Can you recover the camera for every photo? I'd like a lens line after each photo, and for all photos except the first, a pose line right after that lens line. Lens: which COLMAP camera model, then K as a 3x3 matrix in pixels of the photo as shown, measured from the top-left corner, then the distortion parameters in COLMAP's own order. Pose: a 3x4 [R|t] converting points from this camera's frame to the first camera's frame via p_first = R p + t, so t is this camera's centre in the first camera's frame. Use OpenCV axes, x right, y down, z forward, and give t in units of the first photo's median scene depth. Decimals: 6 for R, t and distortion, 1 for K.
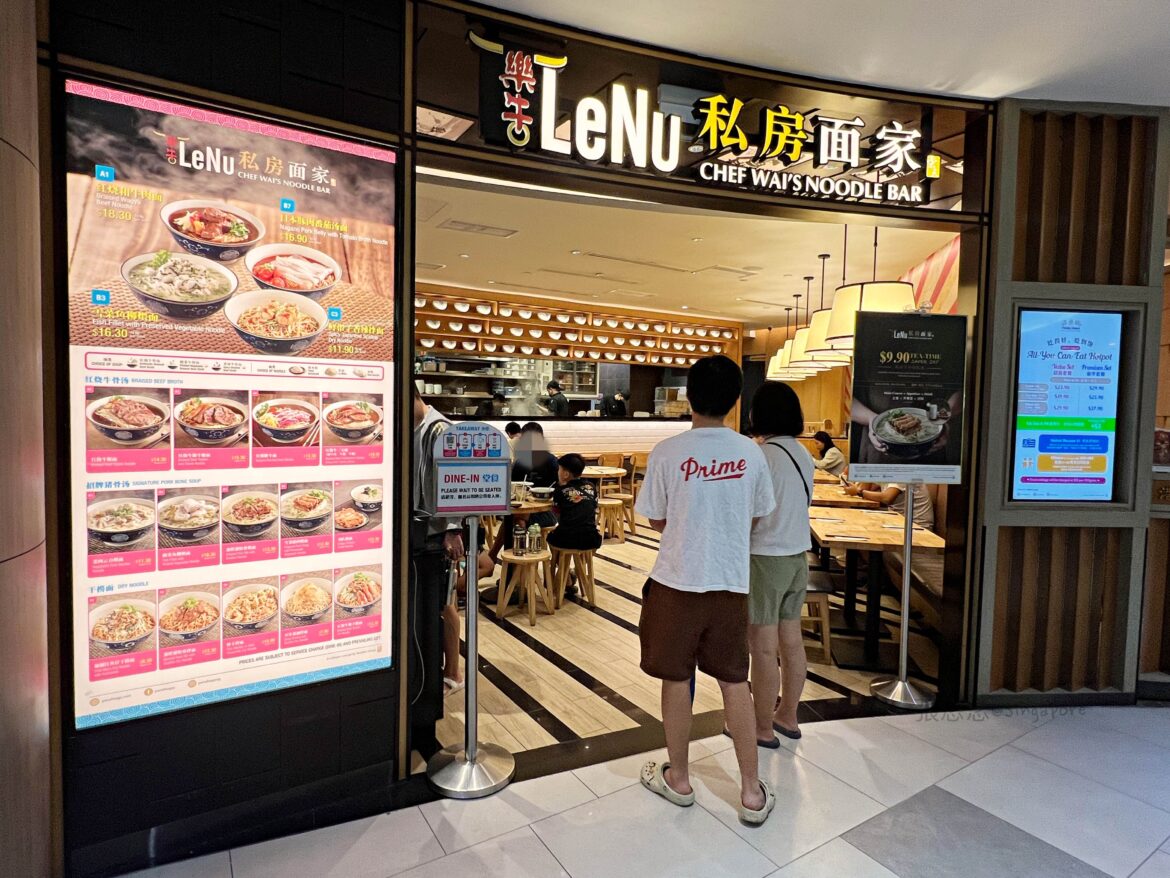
lens RADIAL K [[639.9, 0, 579.7], [0, 639.9, 433.2], [0, 0, 1]] dist [-0.006413, 0.000593]
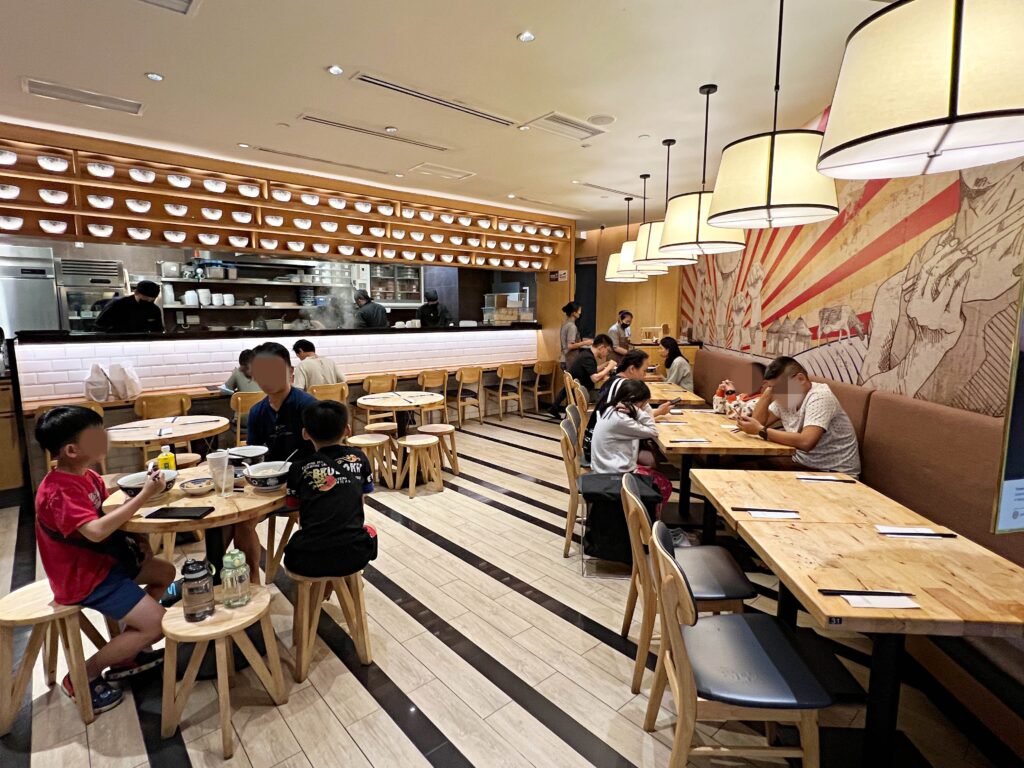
lens RADIAL K [[560.0, 0, 507.4], [0, 560.0, 386.8], [0, 0, 1]] dist [-0.006413, 0.000593]
pose [[0.988982, -0.040529, 0.142379, 0.107063], [0.028019, 0.995656, 0.088795, -0.027283], [-0.145360, -0.083828, 0.985821, 0.620045]]
